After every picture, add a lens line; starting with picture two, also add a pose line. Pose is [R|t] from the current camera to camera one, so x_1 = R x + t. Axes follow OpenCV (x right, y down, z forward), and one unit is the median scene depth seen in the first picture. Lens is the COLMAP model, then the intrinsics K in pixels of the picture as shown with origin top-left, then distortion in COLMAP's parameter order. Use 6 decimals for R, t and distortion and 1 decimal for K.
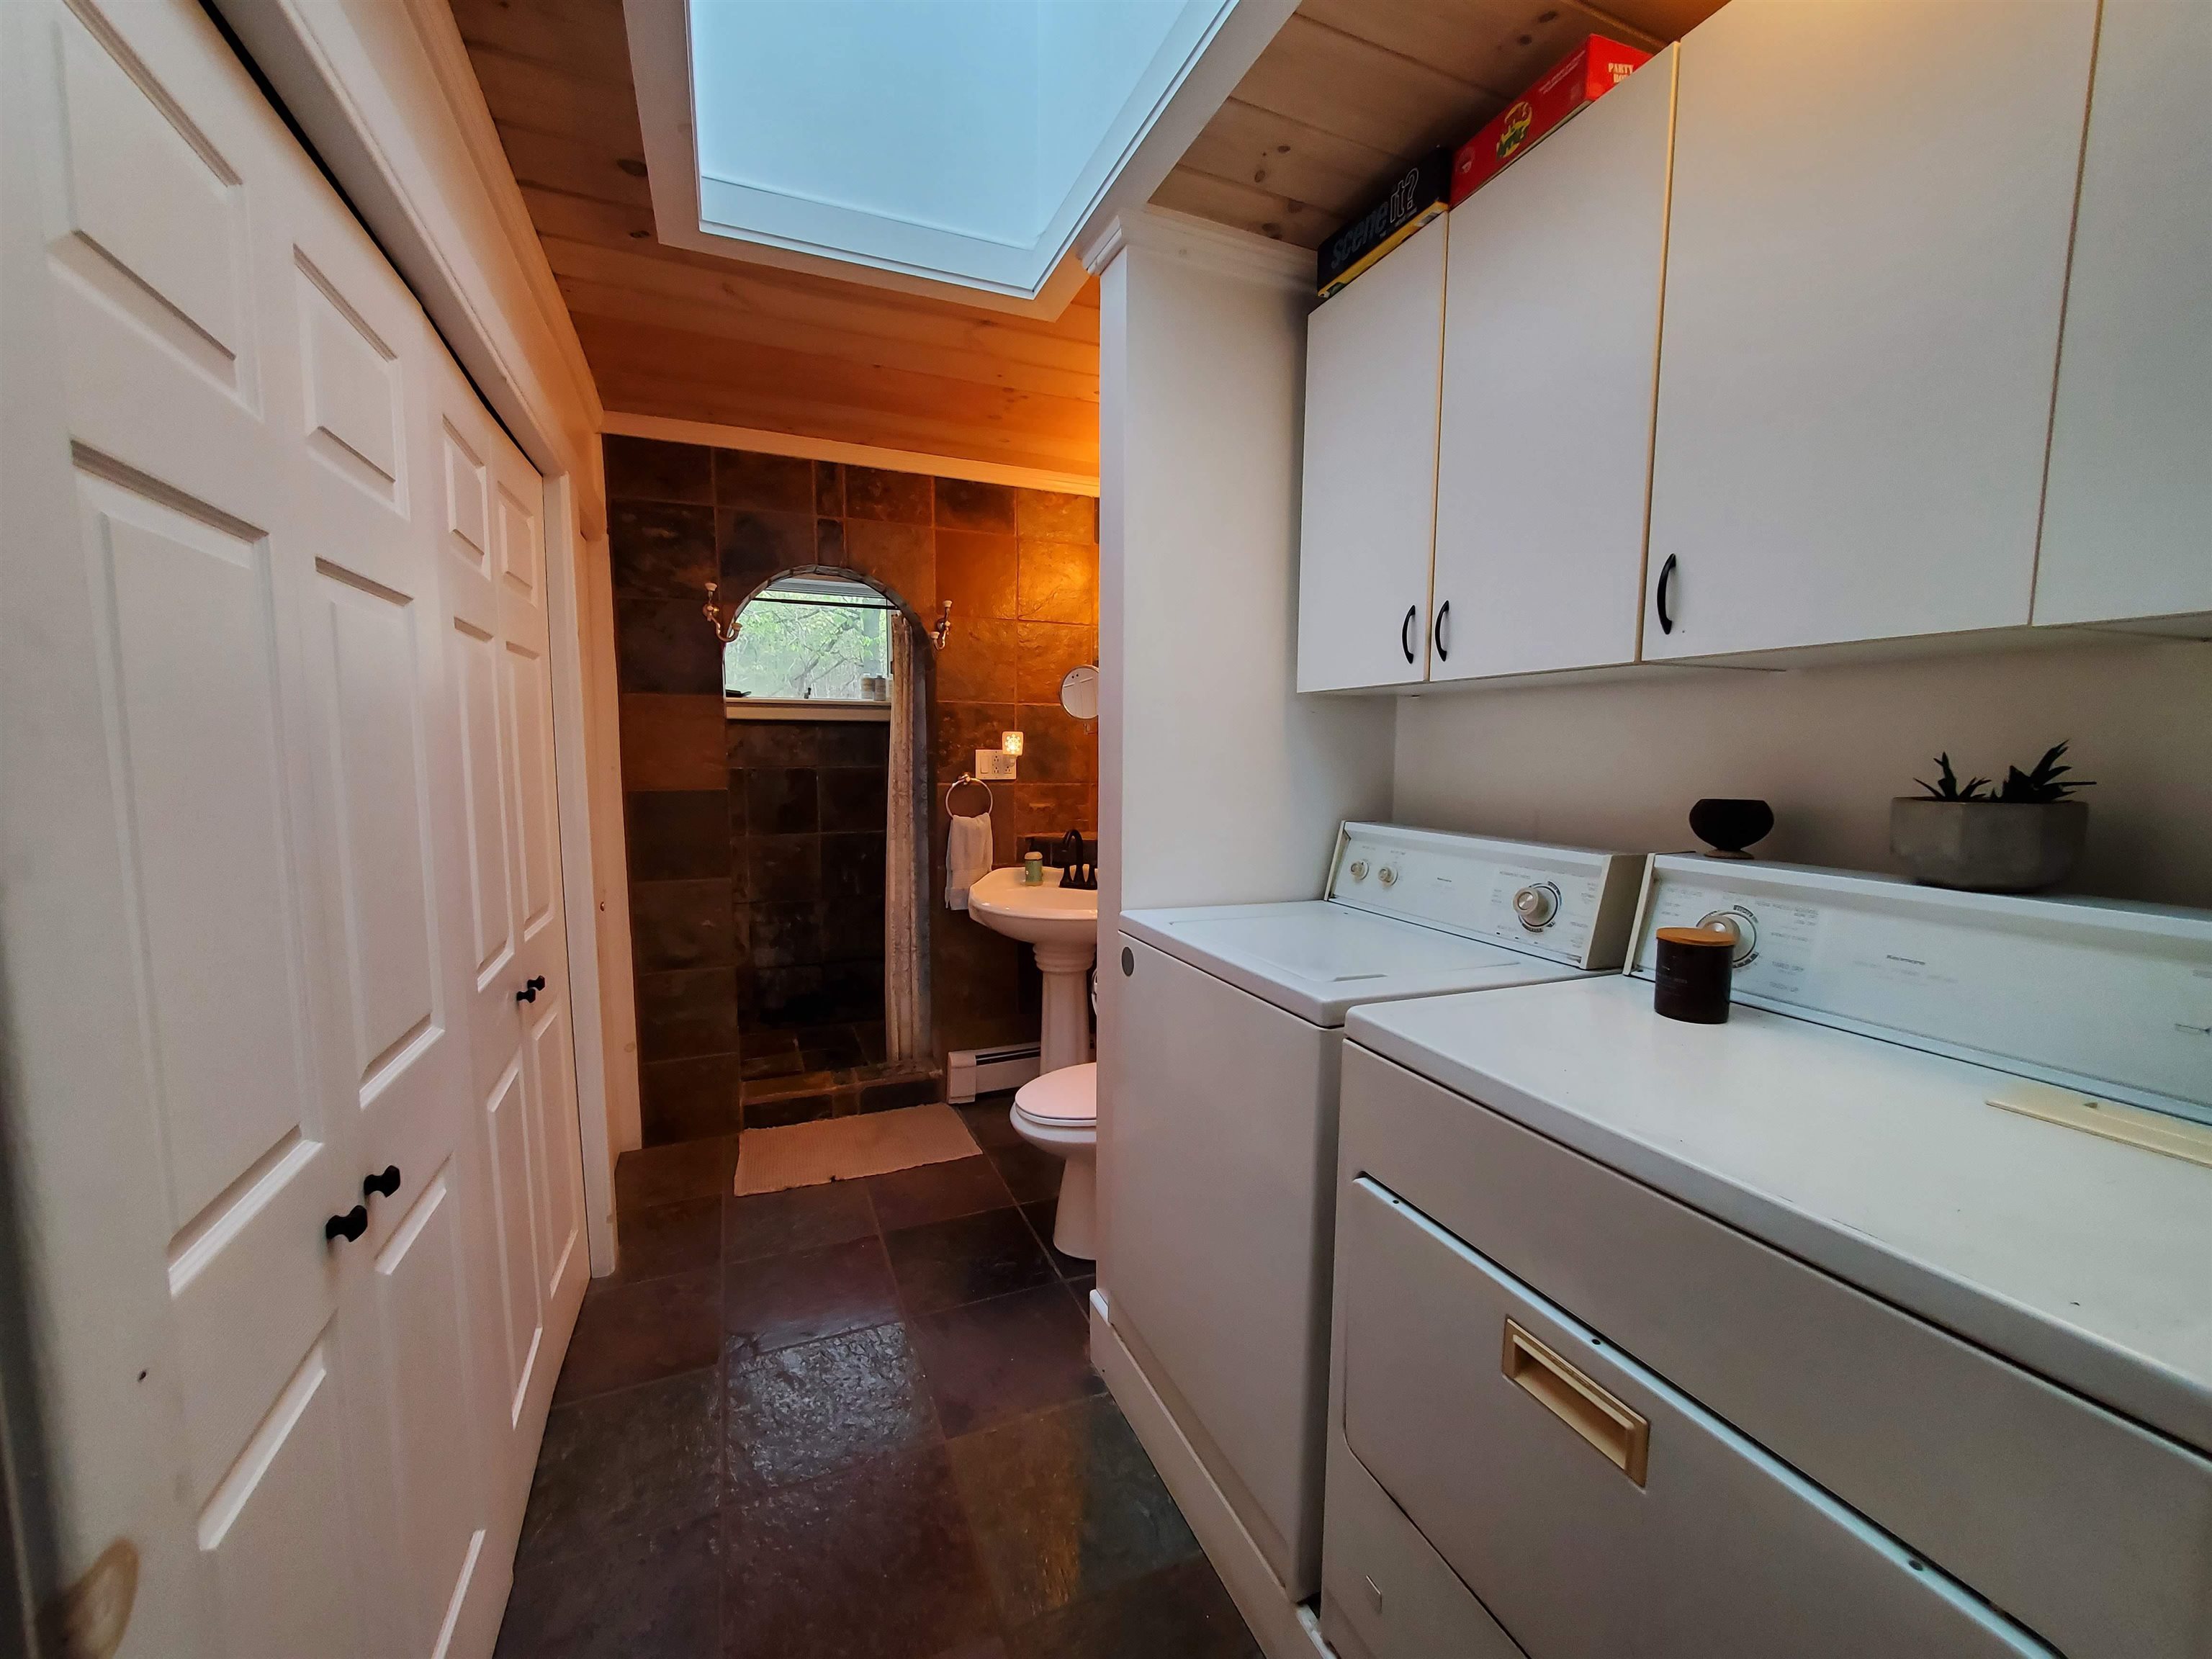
lens RADIAL K [[878.6, 0, 1106.7], [0, 878.6, 833.2], [0, 0, 1]] dist [0.001436, -0.000387]
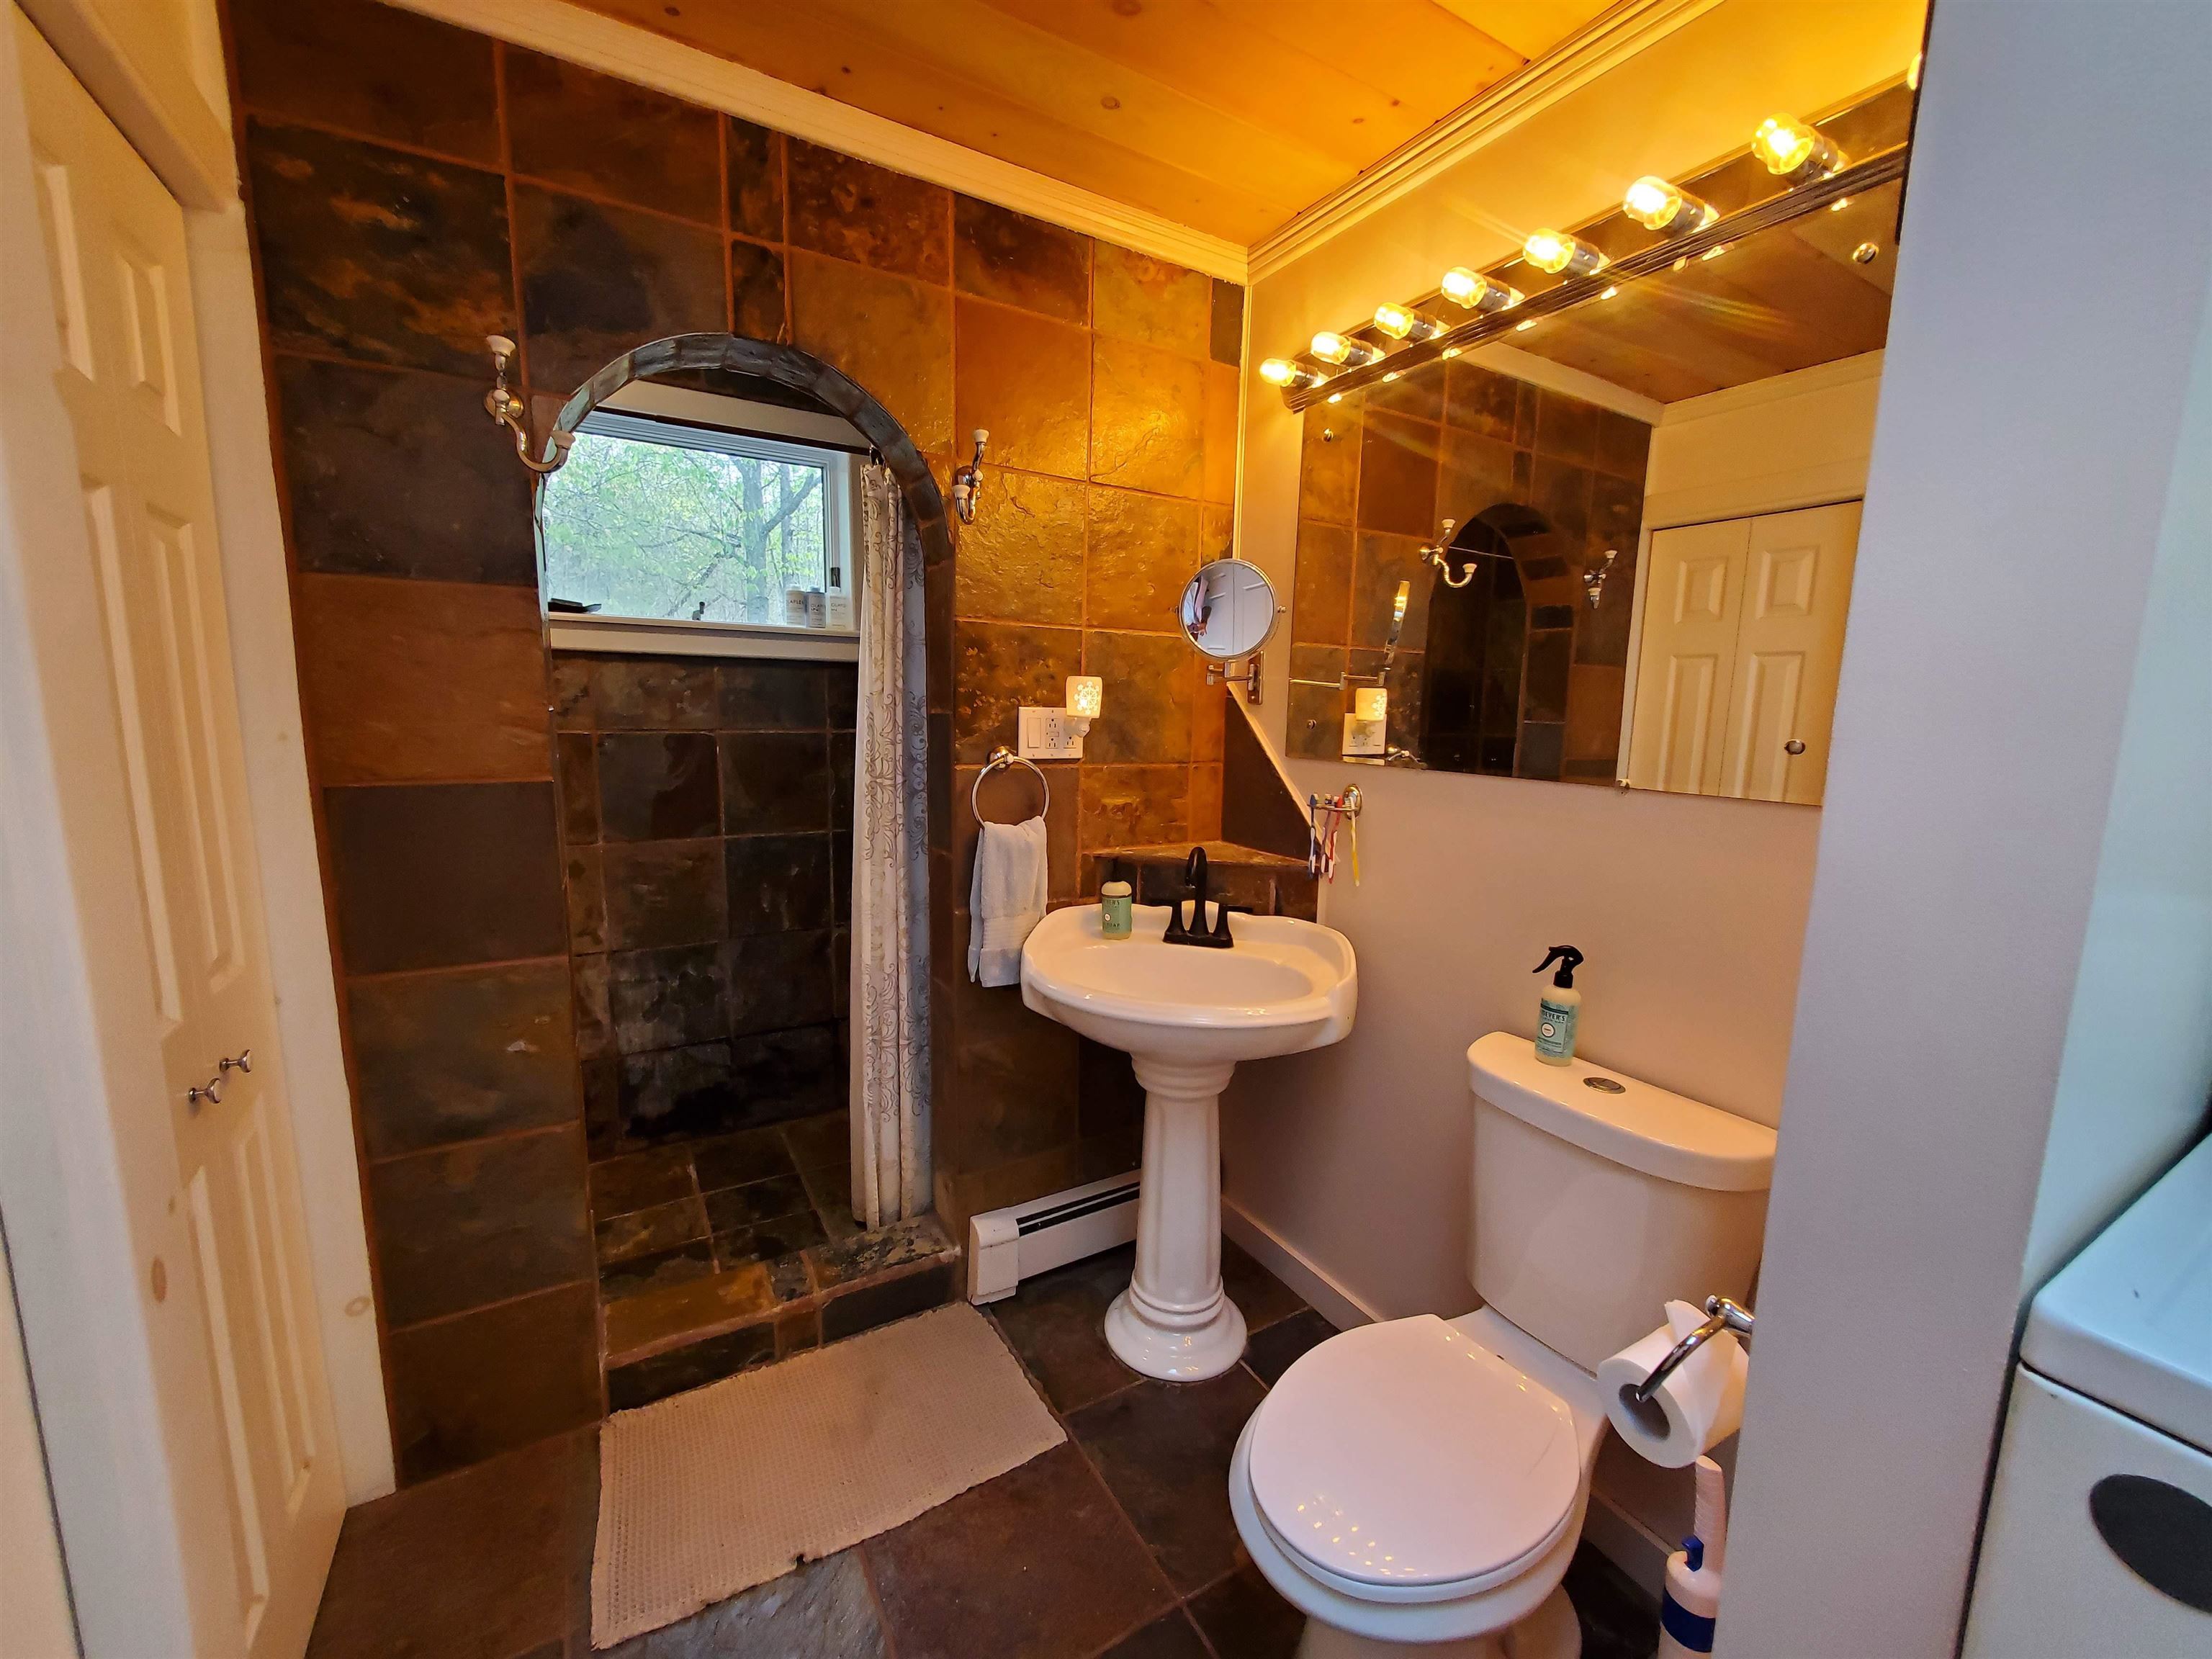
lens RADIAL K [[878.6, 0, 1105.4], [0, 878.6, 837.3], [0, 0, 1]] dist [0.001436, -0.000387]
pose [[0.991400, -0.006062, 0.130724, -0.168563], [-0.000309, 0.998815, 0.048658, -0.037568], [-0.130864, -0.048280, 0.990224, 0.417480]]
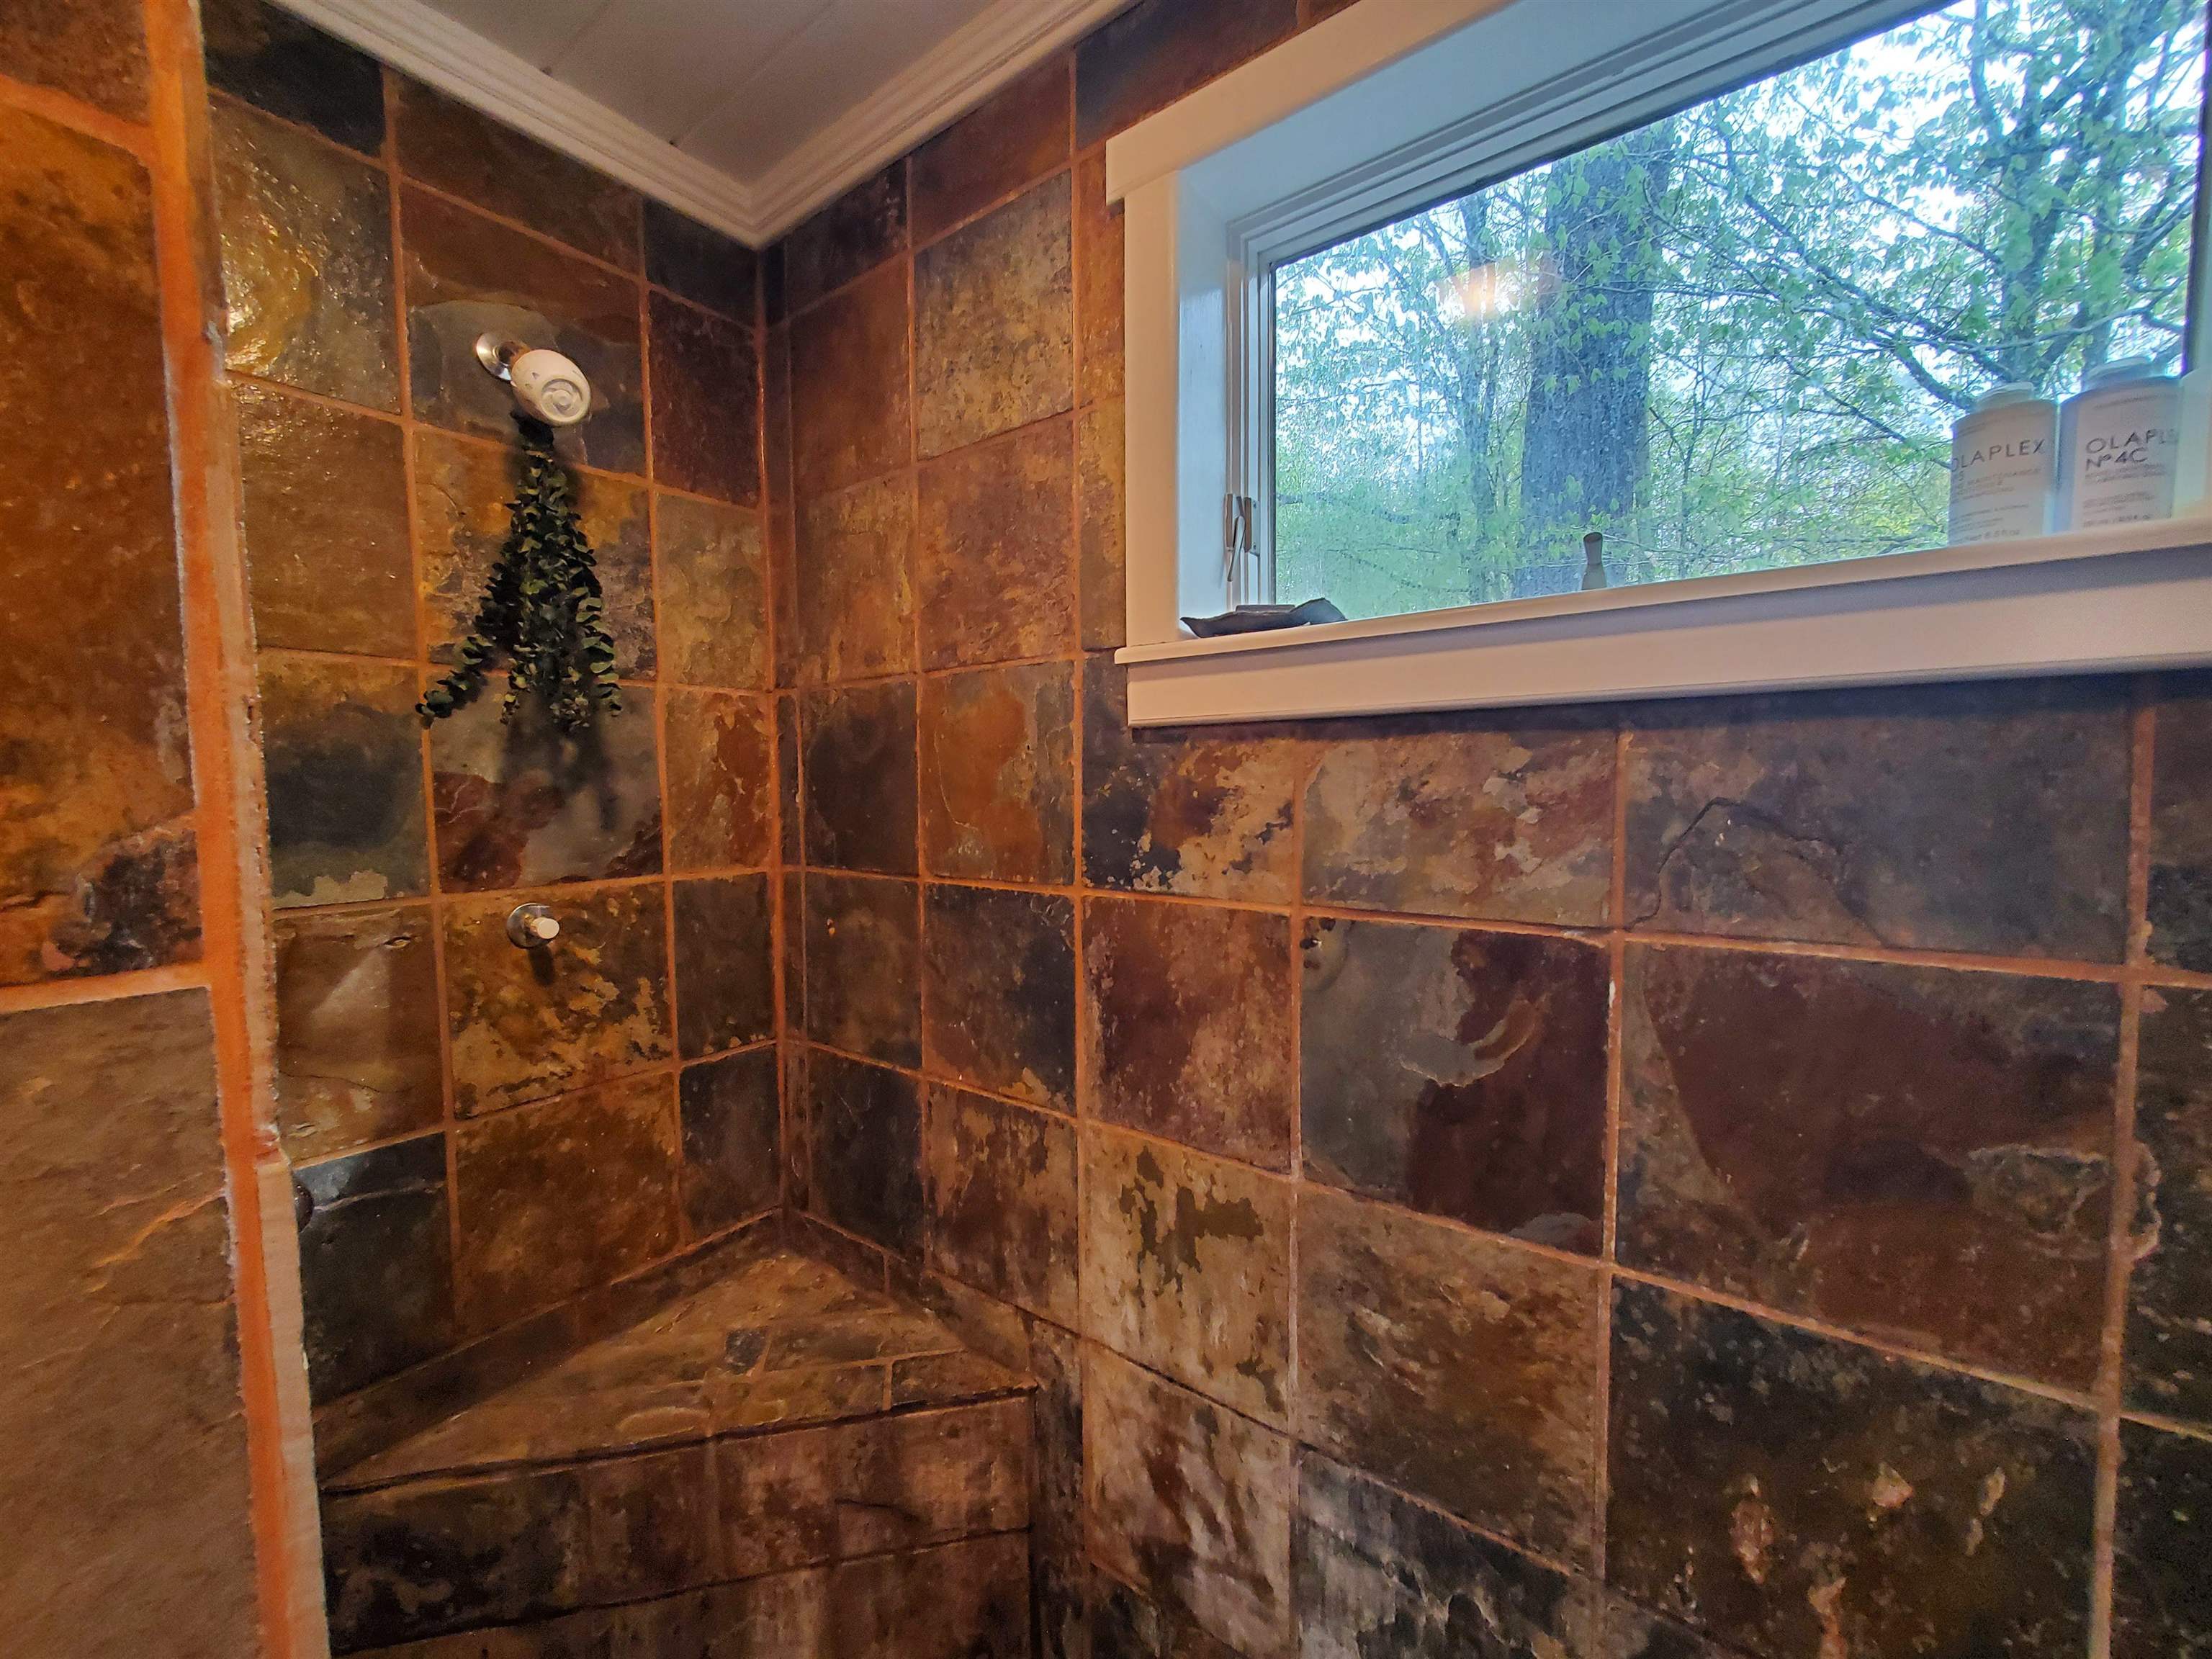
lens RADIAL K [[878.6, 0, 1100.0], [0, 878.6, 835.7], [0, 0, 1]] dist [0.001436, -0.000387]
pose [[0.508514, 0.040801, -0.860086, -0.267753], [-0.070977, 0.997464, 0.005354, -0.110020], [0.858123, 0.058324, 0.510121, 0.972213]]
